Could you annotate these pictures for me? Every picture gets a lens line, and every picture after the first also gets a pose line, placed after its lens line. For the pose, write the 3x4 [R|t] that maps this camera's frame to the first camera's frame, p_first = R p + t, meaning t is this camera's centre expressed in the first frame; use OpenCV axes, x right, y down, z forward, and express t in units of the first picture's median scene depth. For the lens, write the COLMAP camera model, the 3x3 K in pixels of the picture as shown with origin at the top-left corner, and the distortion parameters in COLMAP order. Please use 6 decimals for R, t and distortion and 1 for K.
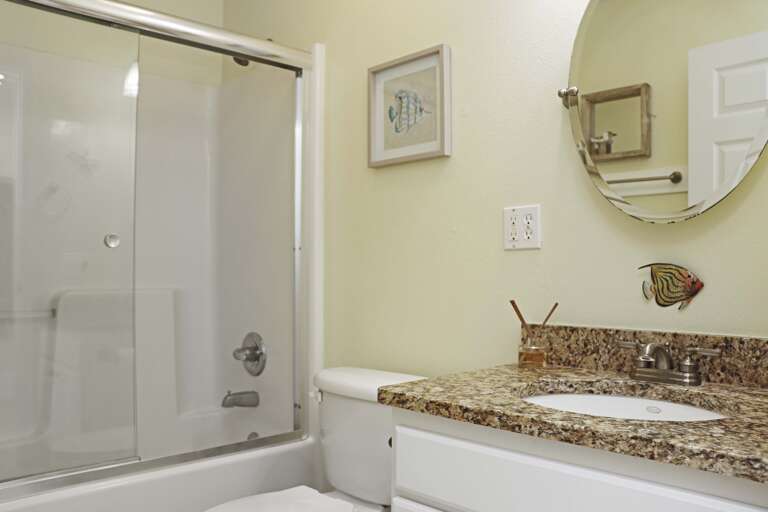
lens RADIAL K [[660.6, 0, 399.3], [0, 660.6, 258.1], [0, 0, 1]] dist [-0.143958, 0.104907]
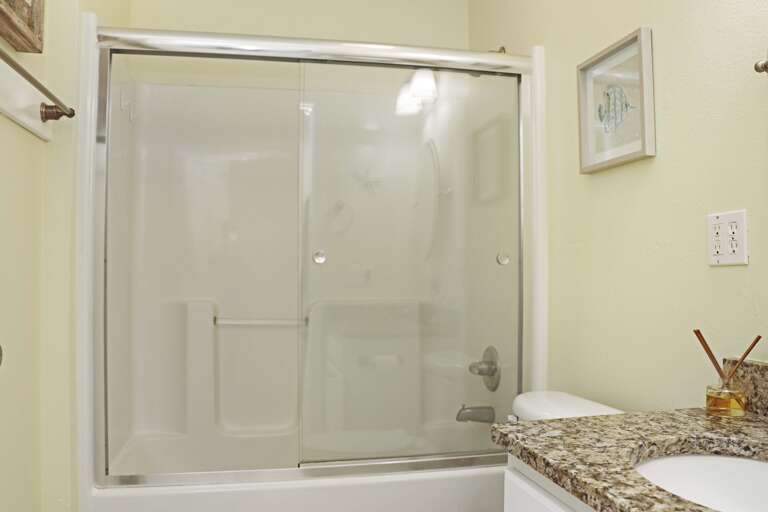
lens RADIAL K [[660.6, 0, 353.3], [0, 660.6, 238.7], [0, 0, 1]] dist [-0.143958, 0.104907]
pose [[0.855814, -0.022393, -0.516798, 0.172733], [0.001826, 0.999187, -0.040271, -0.013702], [0.517280, 0.033521, 0.855160, 0.080846]]
